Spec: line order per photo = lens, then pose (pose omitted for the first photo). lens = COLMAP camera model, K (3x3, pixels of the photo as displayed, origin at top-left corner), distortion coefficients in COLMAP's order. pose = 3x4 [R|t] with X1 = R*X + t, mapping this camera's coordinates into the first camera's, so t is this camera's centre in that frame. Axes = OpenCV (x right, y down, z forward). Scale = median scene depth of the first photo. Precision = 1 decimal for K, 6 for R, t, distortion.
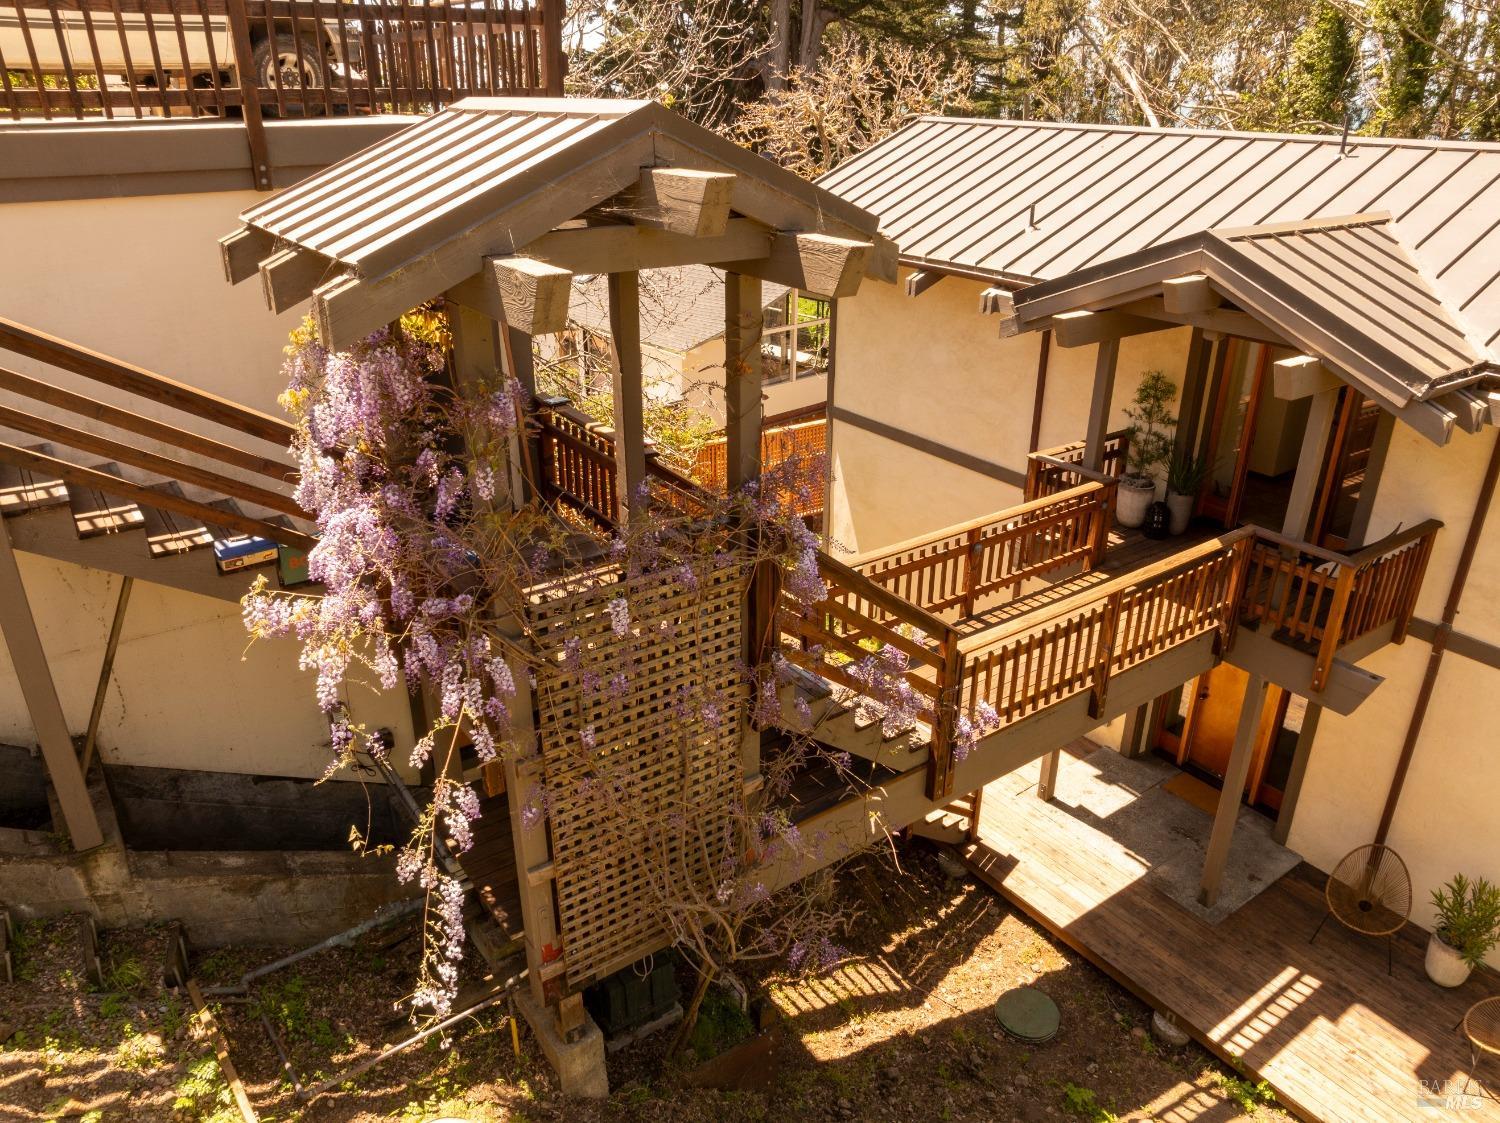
lens RADIAL K [[1056.7, 0, 750.0], [0, 1056.7, 561.5], [0, 0, 1]] dist [-0.052279, 0.028250]
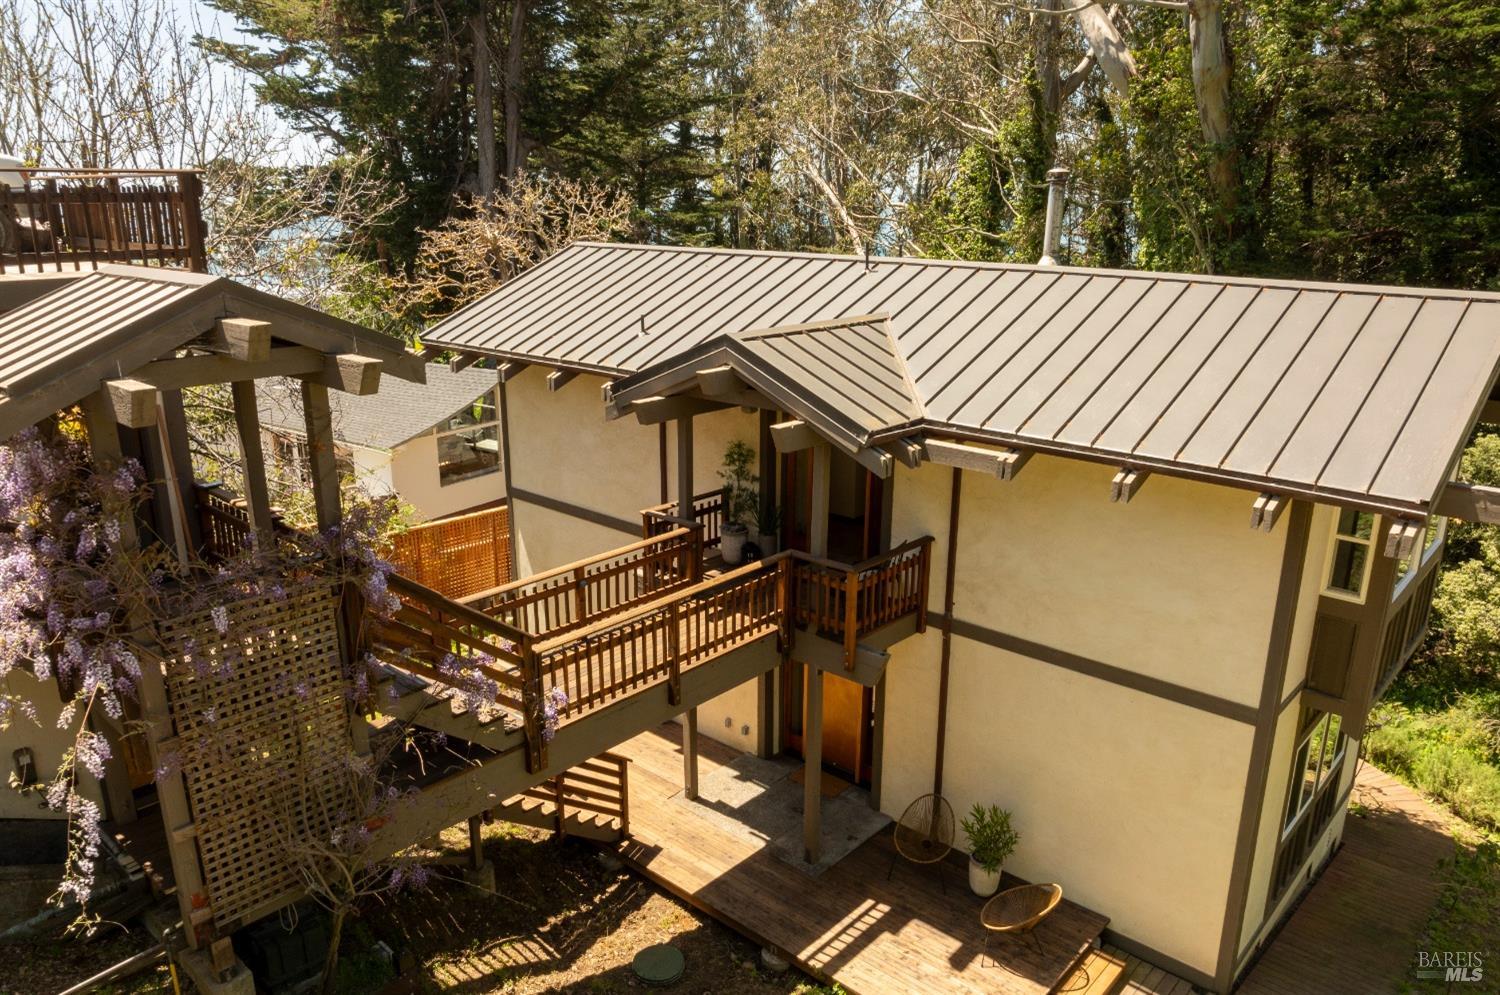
lens RADIAL K [[1070.6, 0, 747.8], [0, 1070.6, 525.4], [0, 0, 1]] dist [-0.041227, 0.013949]
pose [[0.976780, -0.066166, 0.203774, 0.157059], [0.090622, 0.989440, -0.113116, 0.082835], [-0.194138, 0.128956, 0.972461, -0.301813]]
